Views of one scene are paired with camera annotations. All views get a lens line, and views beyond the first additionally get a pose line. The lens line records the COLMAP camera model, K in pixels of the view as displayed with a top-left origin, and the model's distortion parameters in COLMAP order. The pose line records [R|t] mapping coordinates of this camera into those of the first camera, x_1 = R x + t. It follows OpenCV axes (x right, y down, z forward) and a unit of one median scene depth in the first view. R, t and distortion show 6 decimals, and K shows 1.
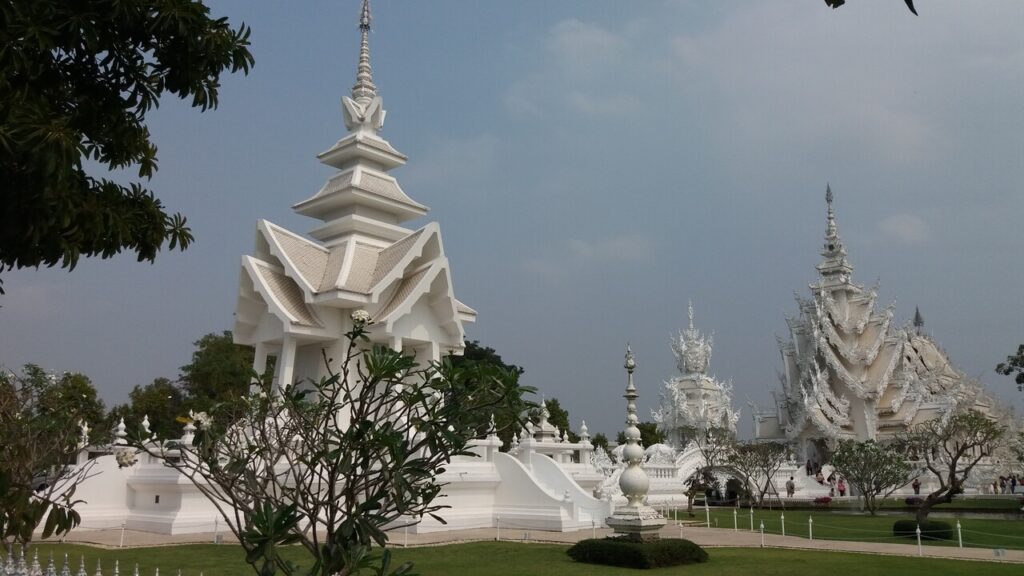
lens RADIAL K [[865.2, 0, 512.0], [0, 865.2, 288.0], [0, 0, 1]] dist [0.137390, -0.341654]
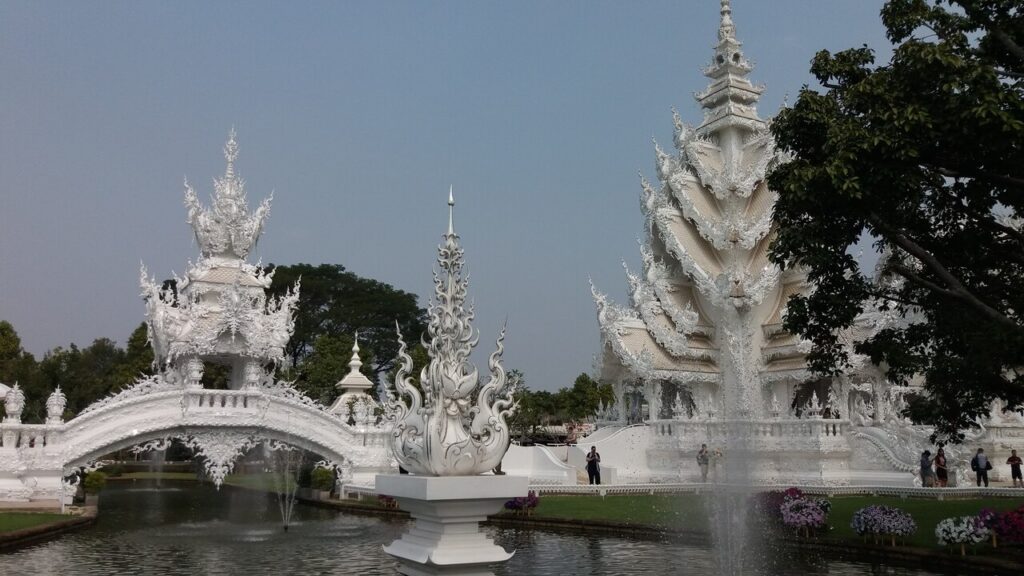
lens RADIAL K [[865.2, 0, 512.0], [0, 865.2, 288.0], [0, 0, 1]] dist [0.137390, -0.341654]
pose [[0.952258, -0.053842, -0.300509, 0.433869], [0.062348, 0.997878, 0.018780, 0.093852], [0.298860, -0.036619, 0.953594, 0.425429]]
